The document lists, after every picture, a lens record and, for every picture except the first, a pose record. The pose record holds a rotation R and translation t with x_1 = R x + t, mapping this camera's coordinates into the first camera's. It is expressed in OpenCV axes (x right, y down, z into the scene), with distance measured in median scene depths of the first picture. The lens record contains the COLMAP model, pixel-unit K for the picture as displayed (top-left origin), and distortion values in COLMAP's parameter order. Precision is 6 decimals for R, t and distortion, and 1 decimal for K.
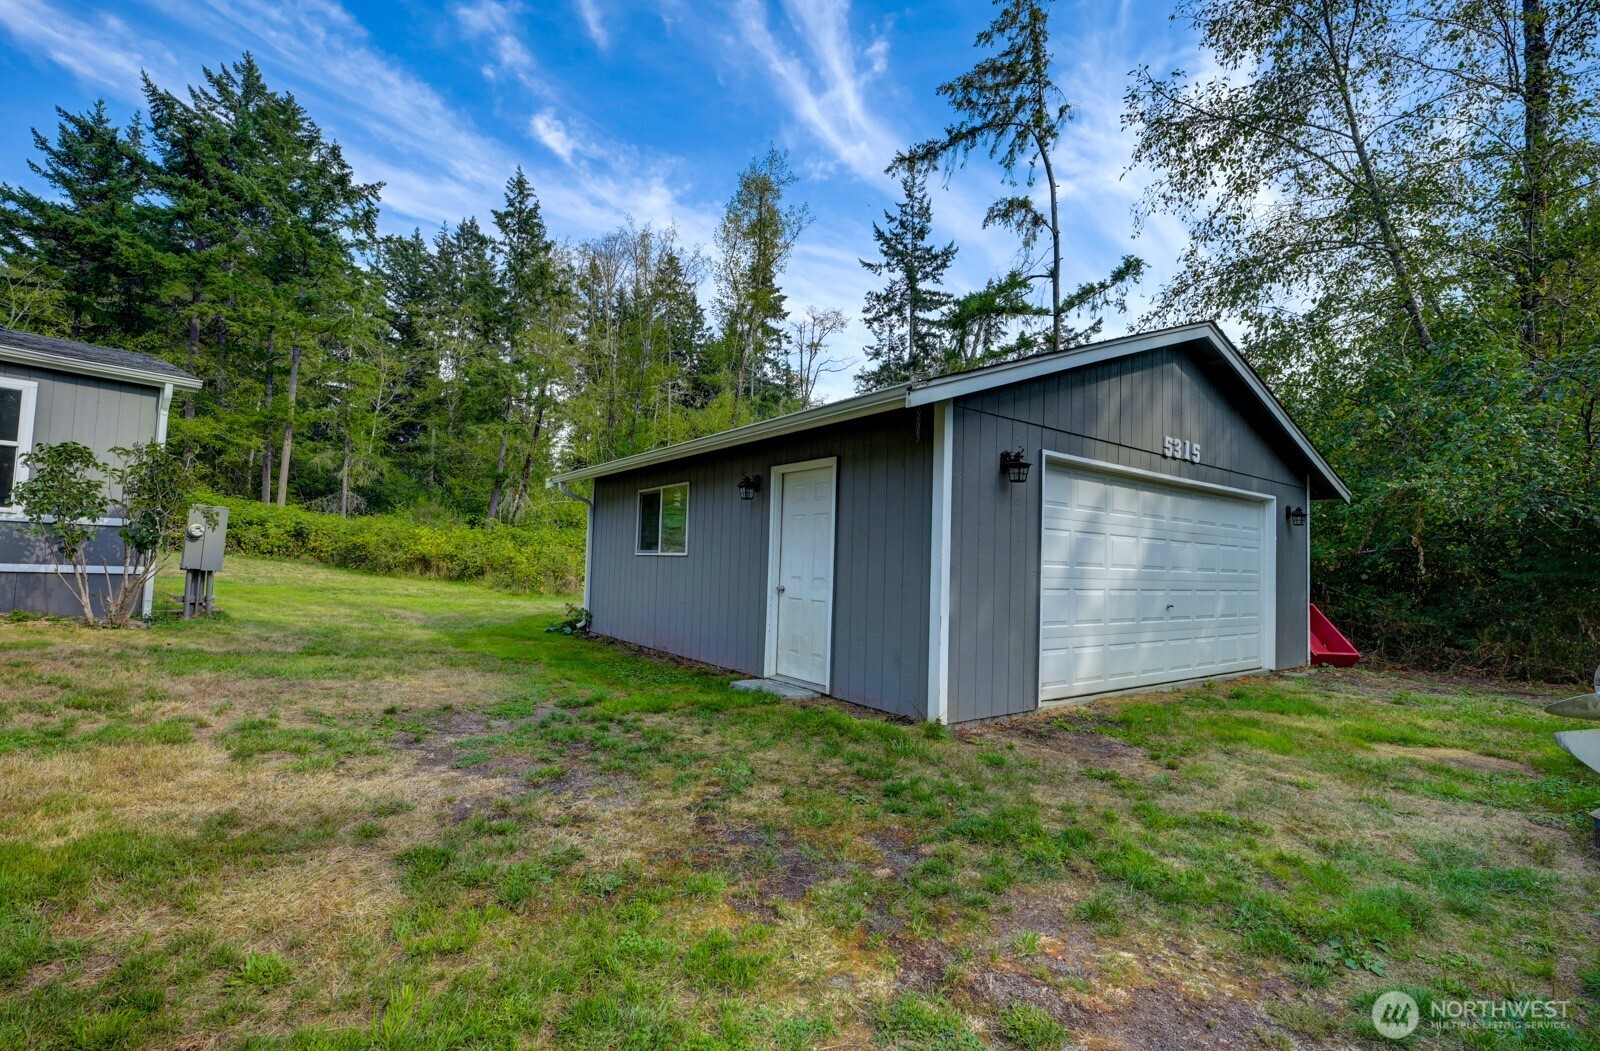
lens RADIAL K [[710.8, 0, 774.7], [0, 710.8, 520.5], [0, 0, 1]] dist [-0.022595, 0.000742]
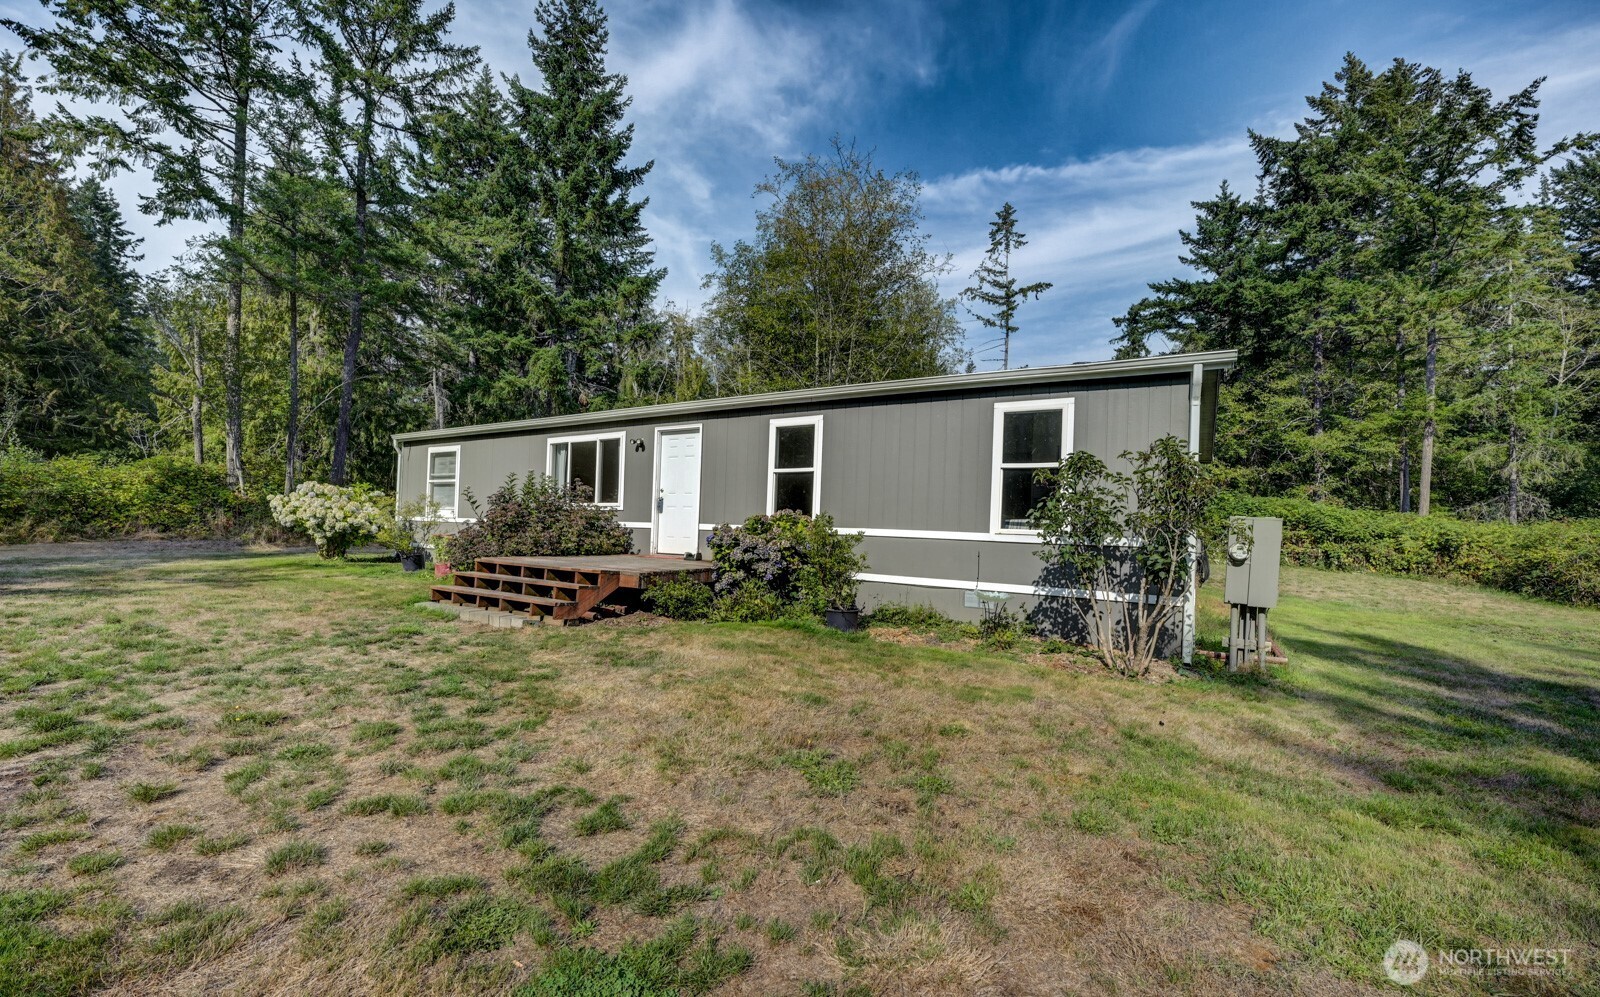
lens RADIAL K [[638.6, 0, 799.6], [0, 638.6, 533.9], [0, 0, 1]] dist [-0.031449, 0.003093]
pose [[0.156730, -0.030063, -0.987184, -0.056318], [0.029652, 0.999229, -0.025722, -0.000270], [0.987196, -0.025241, 0.157501, 0.101255]]
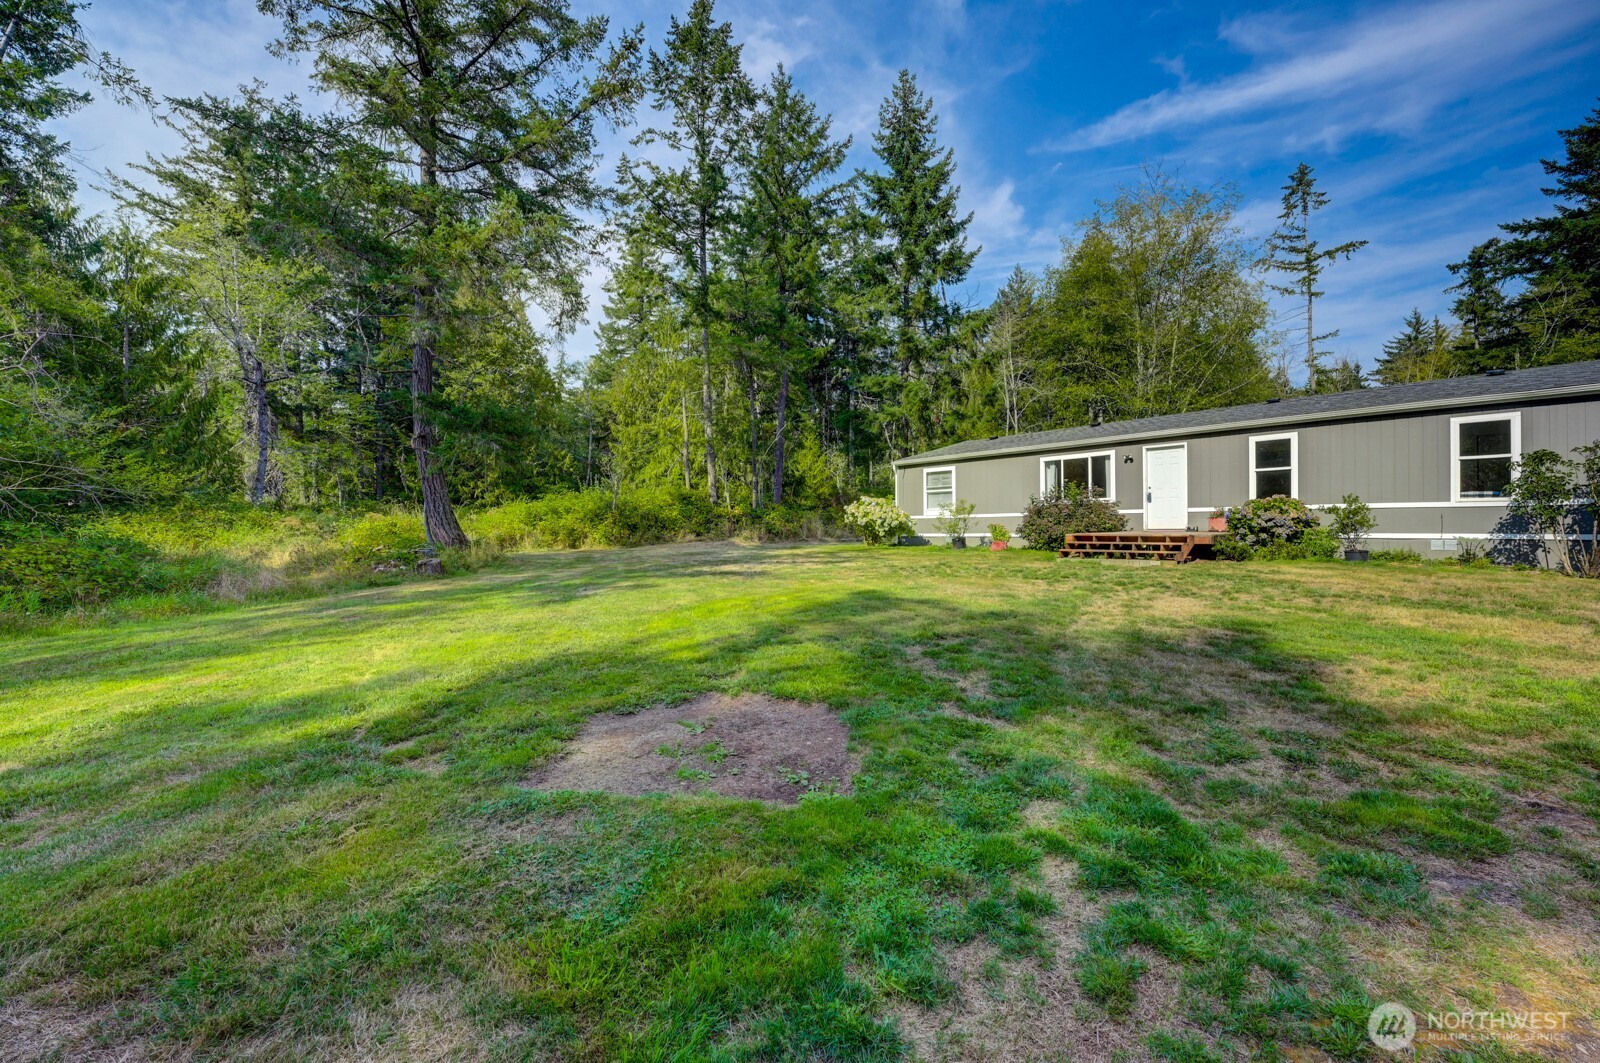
lens RADIAL K [[637.6, 0, 800.0], [0, 637.6, 531.5], [0, 0, 1]] dist [-0.023457, 0.001111]
pose [[-0.174947, -0.026897, -0.984210, 0.104772], [0.064051, 0.997198, -0.038637, 0.001947], [0.982492, -0.069799, -0.172734, -0.063850]]
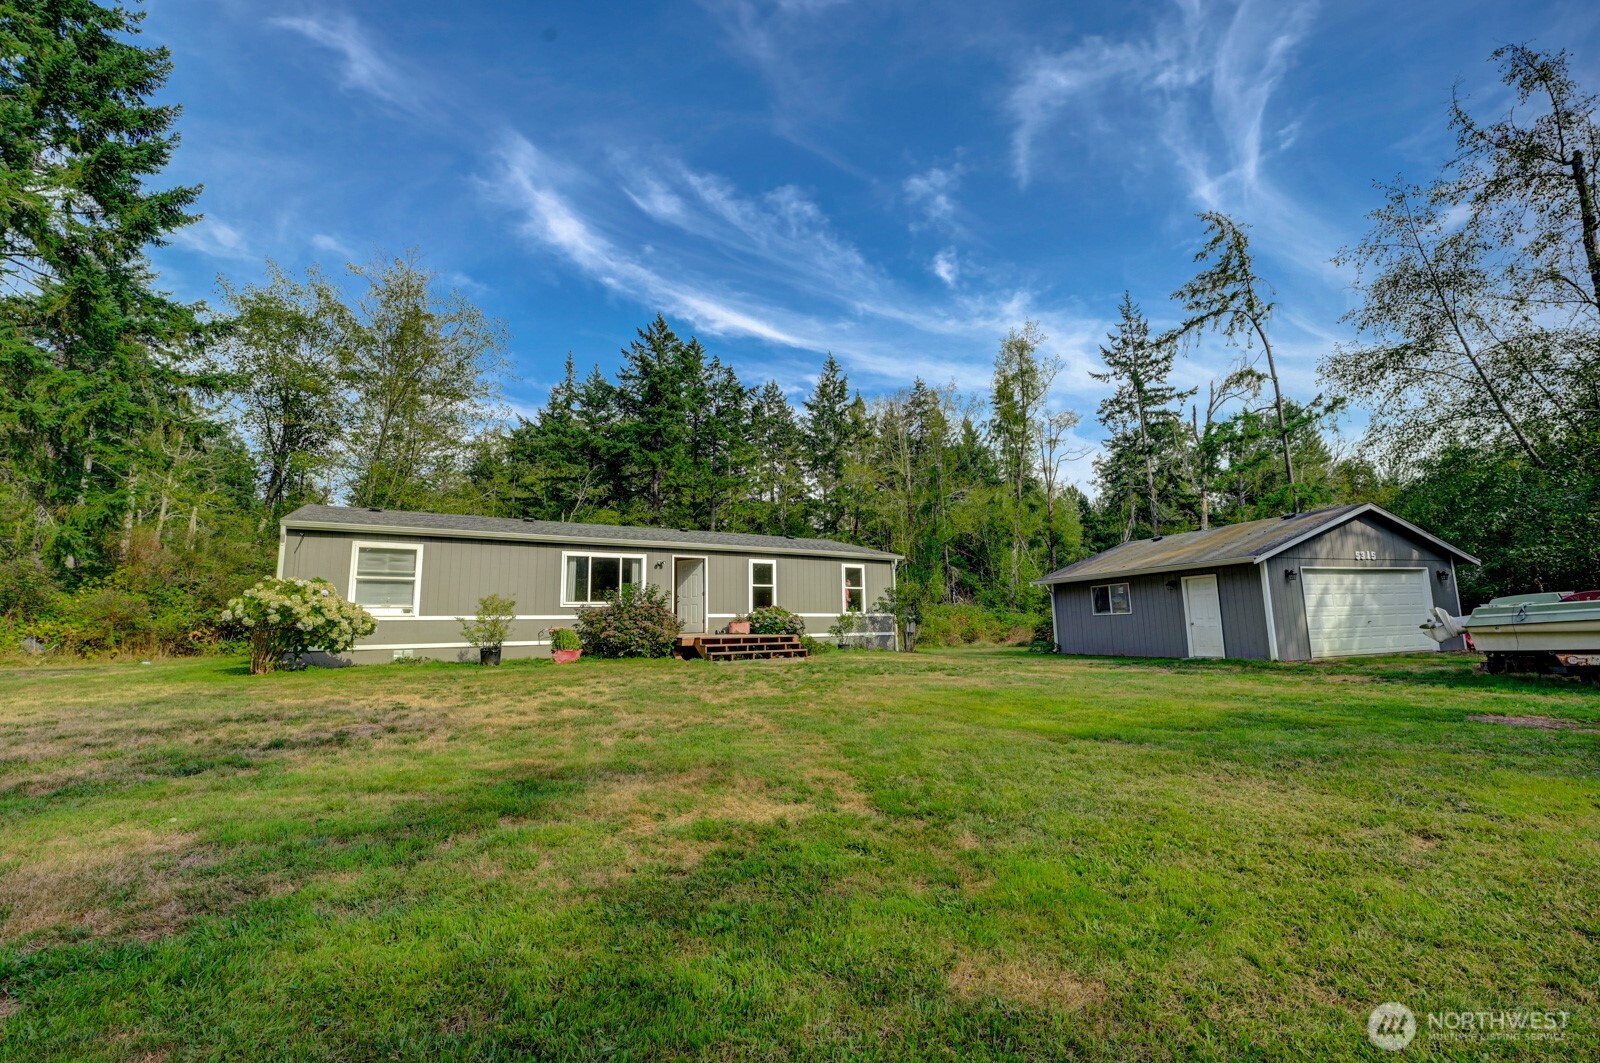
lens RADIAL K [[637.6, 0, 800.0], [0, 637.6, 531.5], [0, 0, 1]] dist [-0.023457, 0.001111]
pose [[0.954431, -0.097052, -0.282211, -0.122807], [0.070928, 0.992316, -0.101379, -0.019396], [0.289882, 0.076743, 0.953981, -0.302268]]
